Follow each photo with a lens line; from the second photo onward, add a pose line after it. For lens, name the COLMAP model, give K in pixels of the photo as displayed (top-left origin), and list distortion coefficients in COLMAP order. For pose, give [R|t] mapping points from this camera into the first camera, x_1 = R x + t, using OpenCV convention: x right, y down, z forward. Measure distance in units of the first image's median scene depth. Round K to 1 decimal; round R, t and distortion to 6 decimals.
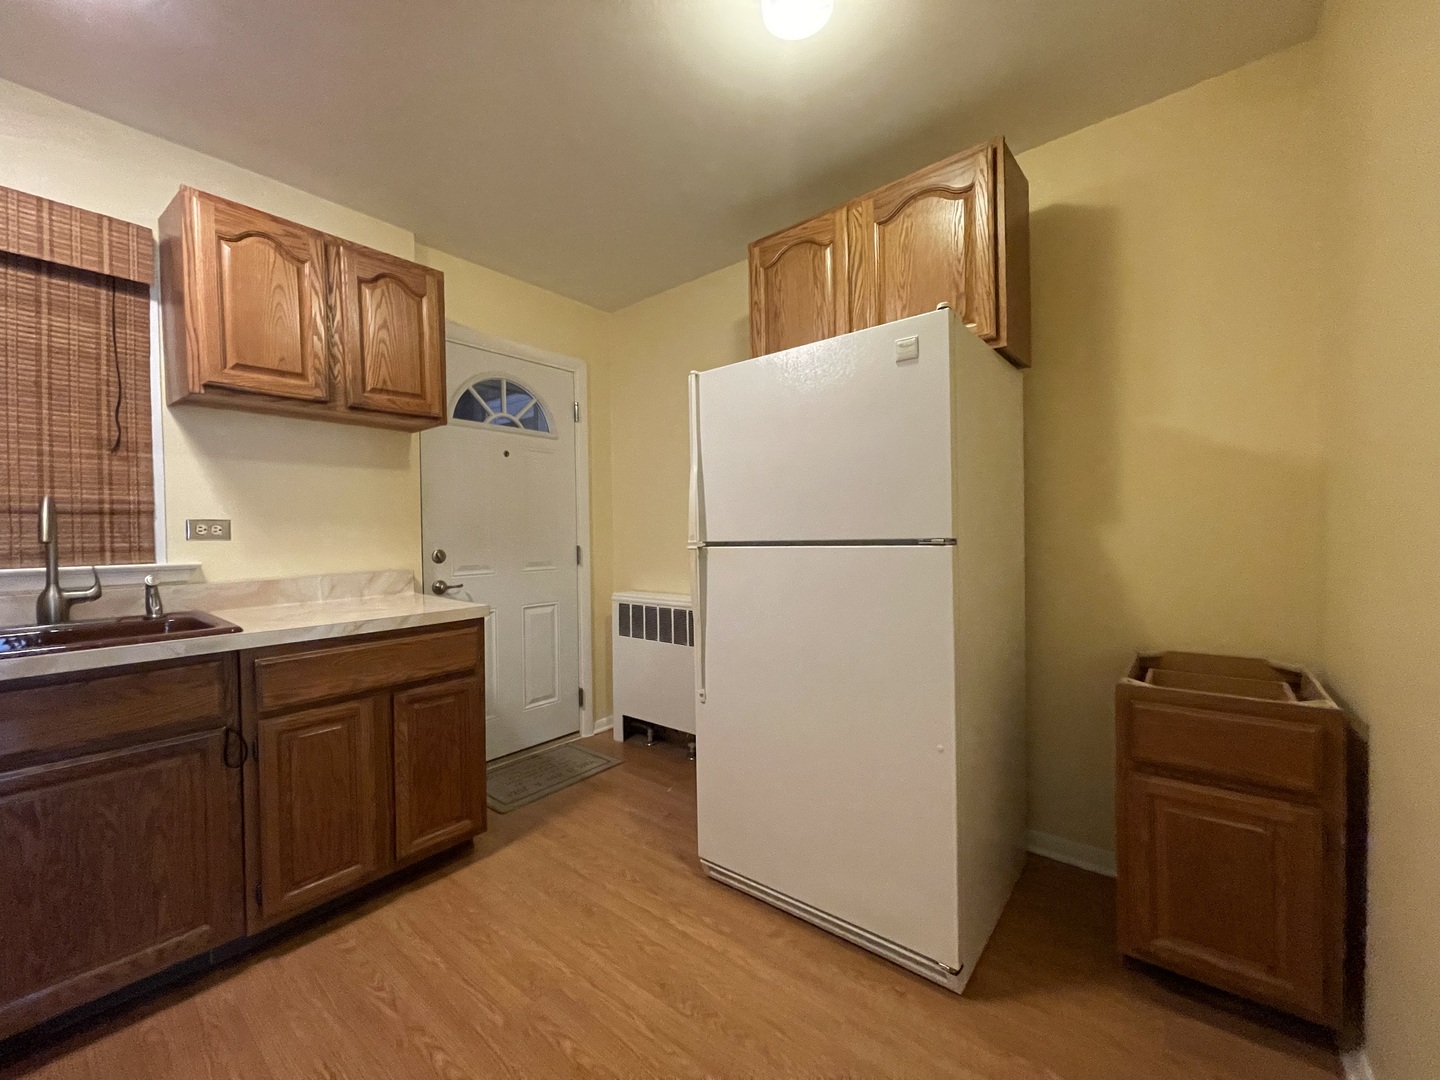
lens RADIAL K [[581.0, 0, 719.1], [0, 581.0, 543.9], [0, 0, 1]] dist [-0.000813, 0.000075]
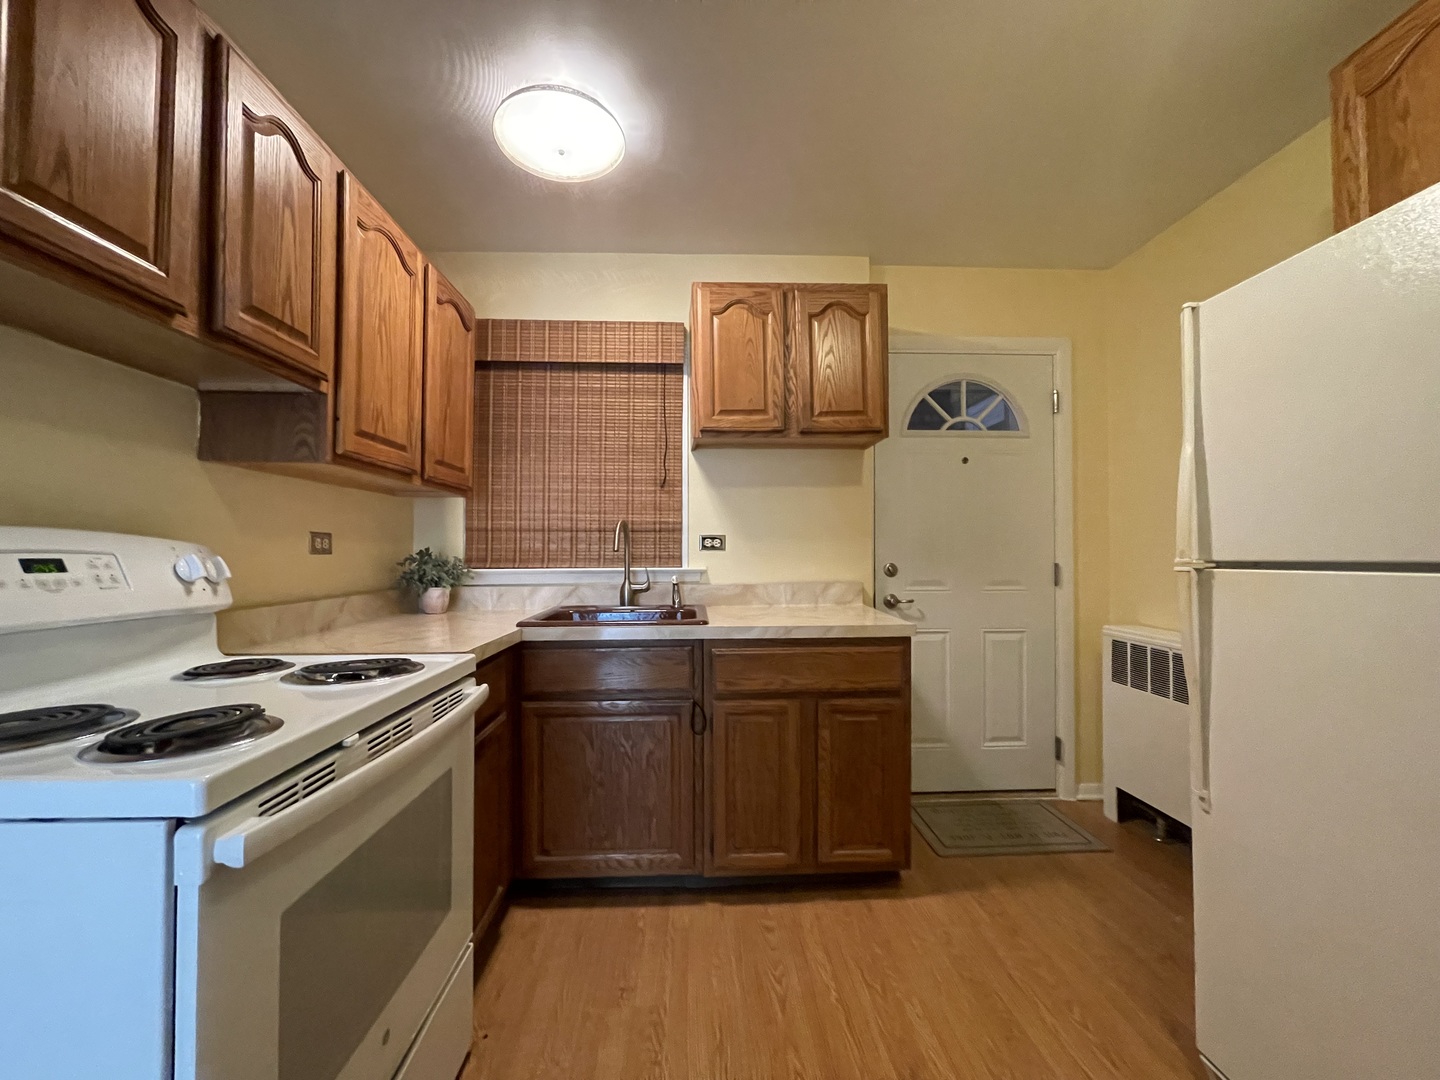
lens RADIAL K [[581.0, 0, 719.1], [0, 581.0, 543.9], [0, 0, 1]] dist [-0.000813, 0.000075]
pose [[0.661137, 0.000947, -0.750264, 0.095173], [-0.020249, 0.999657, -0.016582, -0.000791], [0.749992, 0.026156, 0.660930, 0.157533]]
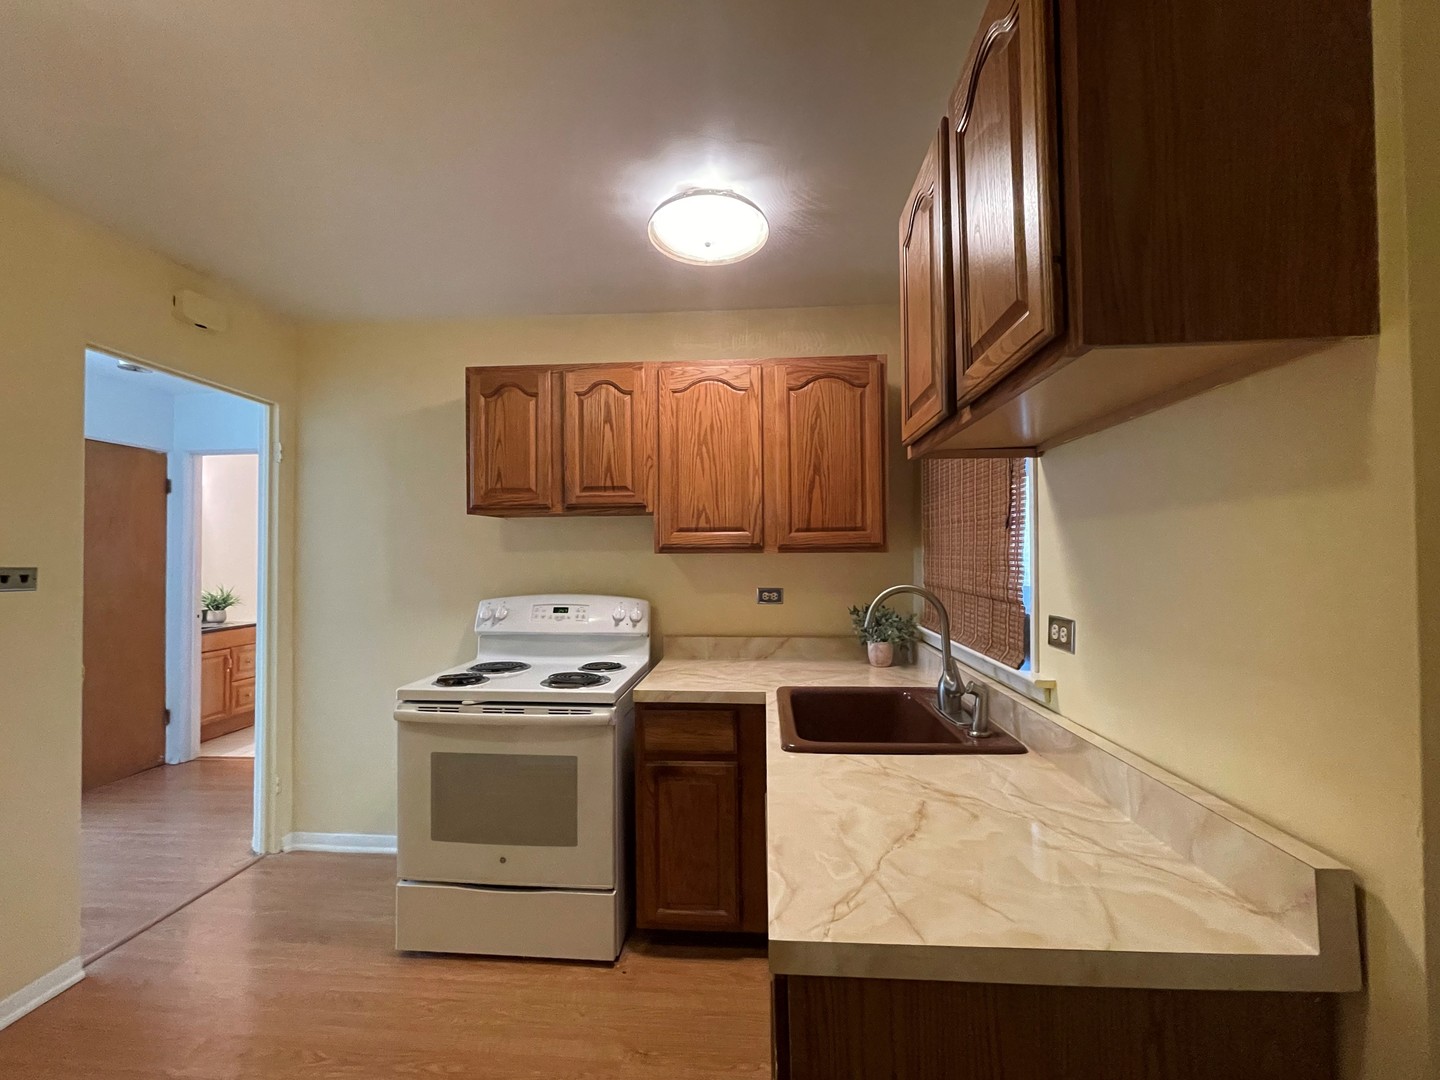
lens RADIAL K [[588.9, 0, 719.8], [0, 588.9, 541.2], [0, 0, 1]] dist [-0.005373, -0.000184]
pose [[-0.817383, 0.007998, -0.576039, -0.185715], [0.007916, 0.999965, 0.002652, -0.129265], [0.576040, -0.002393, -0.817418, 1.296962]]
